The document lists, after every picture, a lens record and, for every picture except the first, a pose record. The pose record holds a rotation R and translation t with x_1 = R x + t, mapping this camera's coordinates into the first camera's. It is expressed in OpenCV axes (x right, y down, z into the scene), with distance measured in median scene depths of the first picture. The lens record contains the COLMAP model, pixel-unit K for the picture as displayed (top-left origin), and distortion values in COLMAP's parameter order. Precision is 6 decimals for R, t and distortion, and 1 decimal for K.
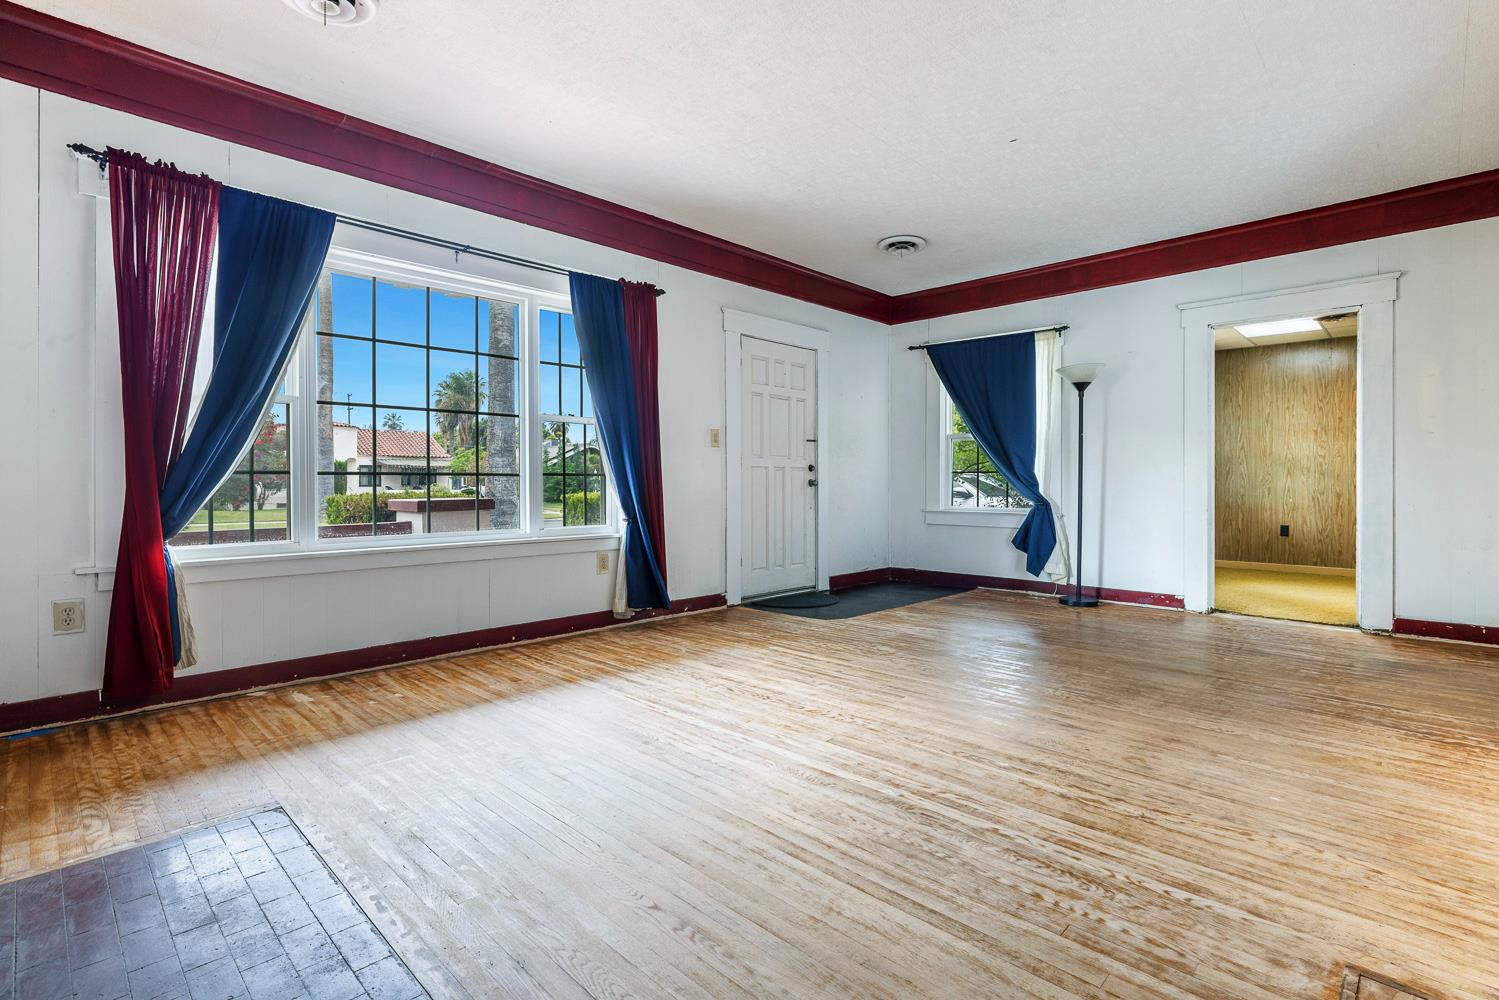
lens RADIAL K [[707.5, 0, 755.3], [0, 707.5, 492.1], [0, 0, 1]] dist [-0.009040, 0.000782]
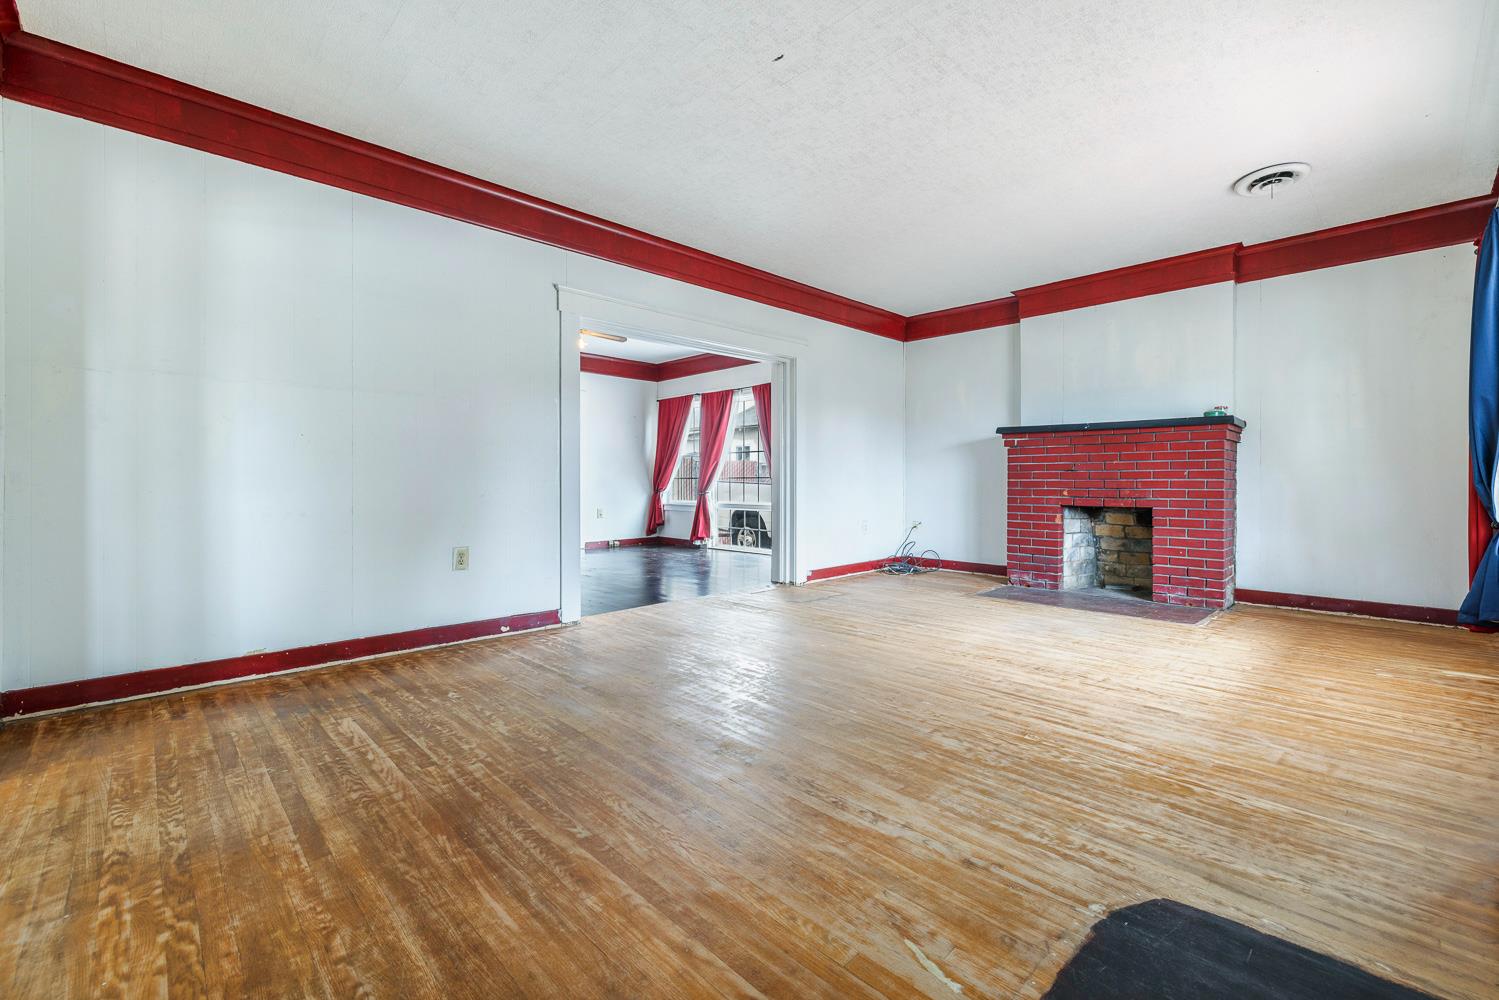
lens RADIAL K [[627.0, 0, 749.7], [0, 627.0, 509.7], [0, 0, 1]] dist [0.001071, 0.000156]
pose [[-0.999289, 0.001110, 0.037689, 0.471477], [0.003341, 0.998242, 0.059182, -0.031032], [-0.037557, 0.059266, -0.997535, 2.139979]]
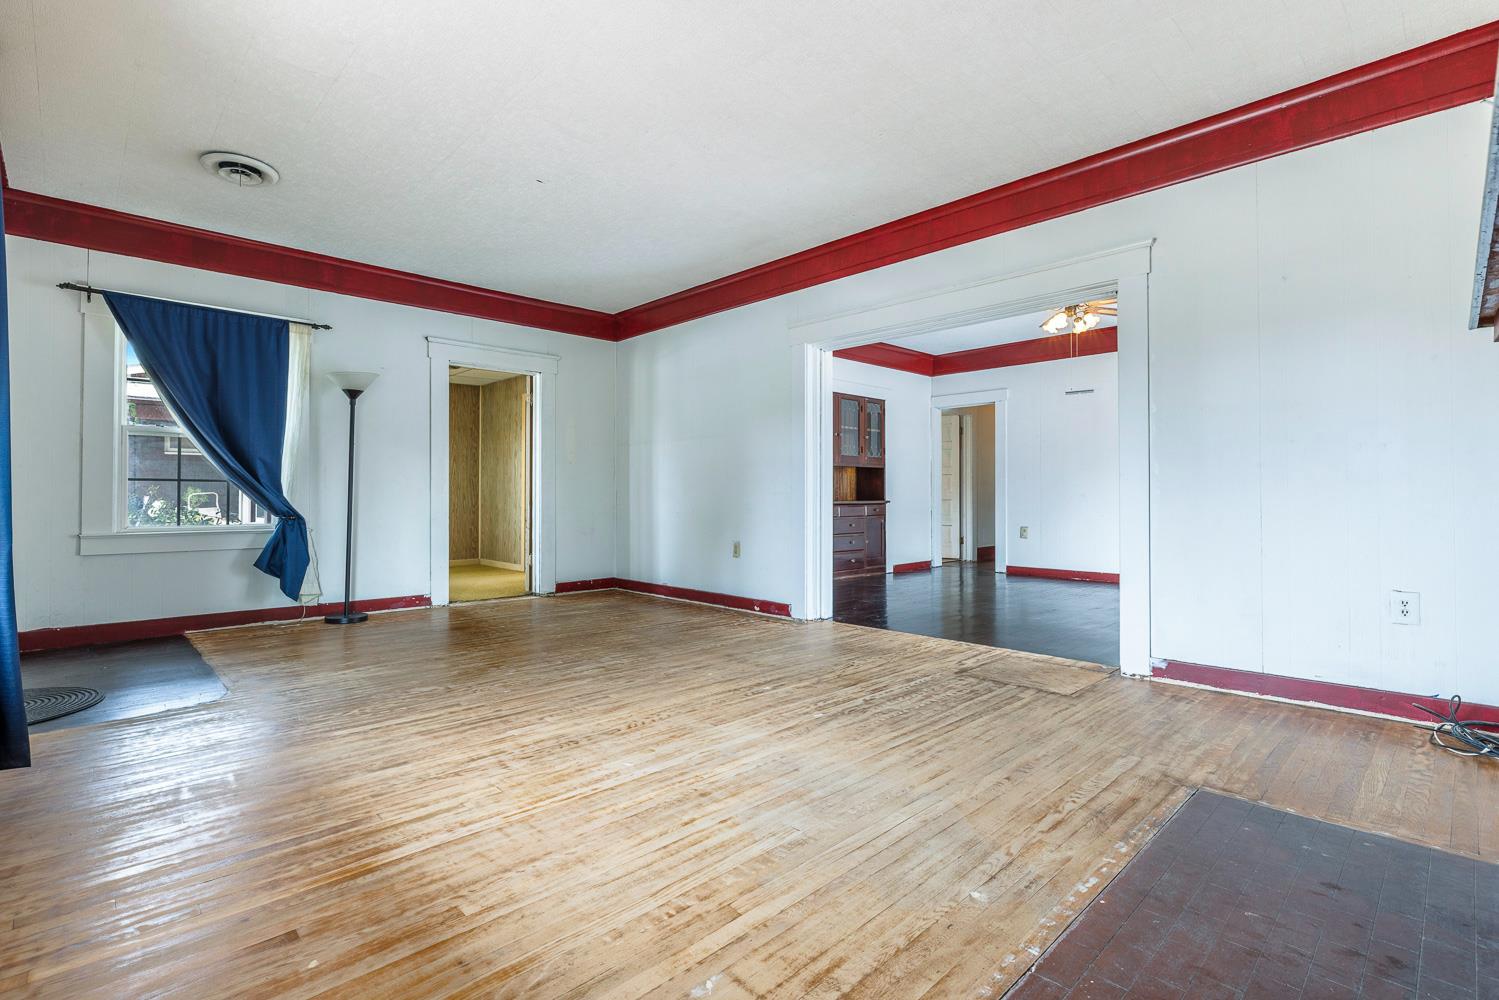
lens RADIAL K [[707.5, 0, 740.4], [0, 707.5, 488.0], [0, 0, 1]] dist [-0.009040, 0.000782]
pose [[0.036089, 0.011603, 0.999281, -0.885815], [0.013940, 0.999829, -0.012113, -0.003976], [-0.999251, 0.014368, 0.035922, 0.807766]]
